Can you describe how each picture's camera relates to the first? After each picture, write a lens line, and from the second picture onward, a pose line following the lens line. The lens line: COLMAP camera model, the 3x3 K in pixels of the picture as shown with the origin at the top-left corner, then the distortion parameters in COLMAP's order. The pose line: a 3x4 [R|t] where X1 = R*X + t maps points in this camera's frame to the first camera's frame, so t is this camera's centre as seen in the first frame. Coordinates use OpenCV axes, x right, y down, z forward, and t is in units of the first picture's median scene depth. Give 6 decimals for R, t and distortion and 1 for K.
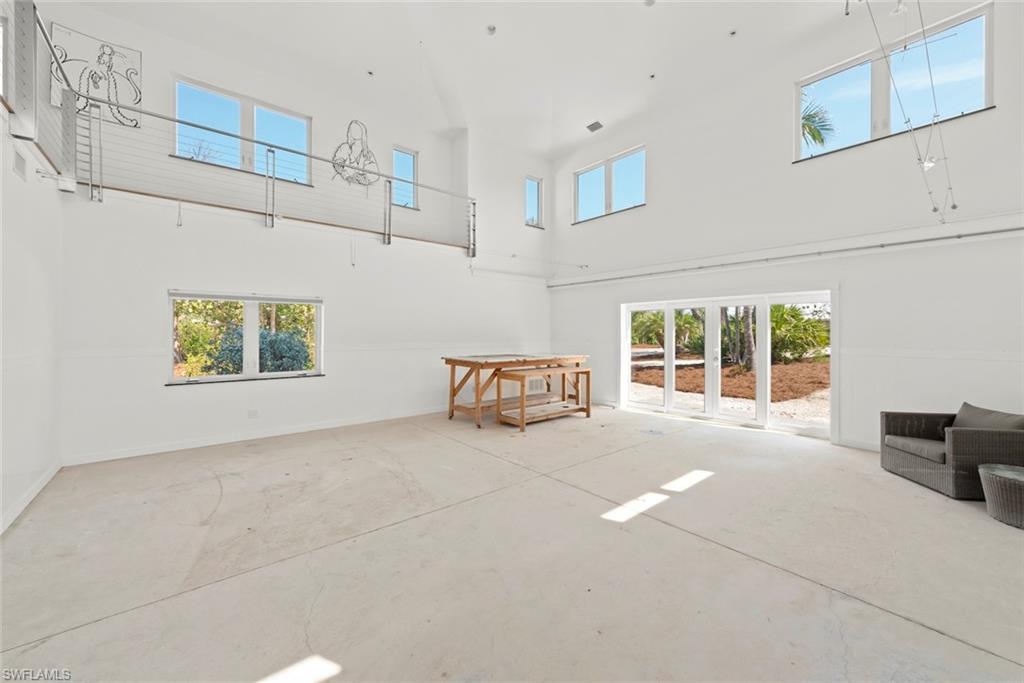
lens RADIAL K [[398.4, 0, 509.3], [0, 398.4, 335.4], [0, 0, 1]] dist [0.006752, 0.000297]
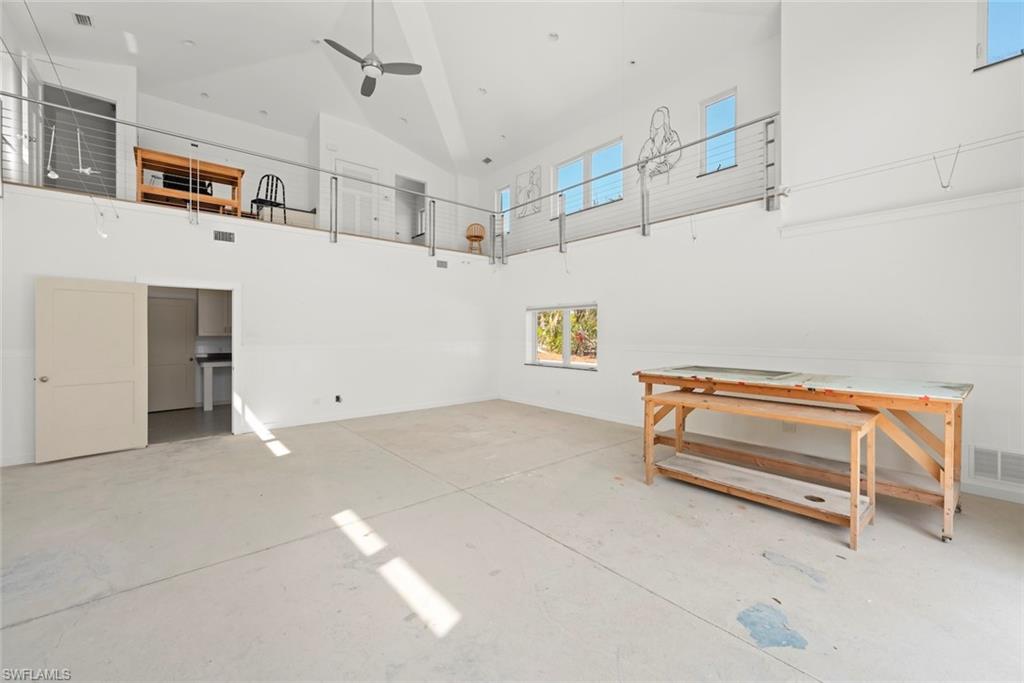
lens RADIAL K [[398.4, 0, 503.4], [0, 398.4, 332.4], [0, 0, 1]] dist [0.006752, 0.000297]
pose [[0.001932, 0.009502, -0.999953, 0.663198], [-0.000804, 0.999955, 0.009501, -0.014257], [0.999998, 0.000786, 0.001939, 0.725692]]
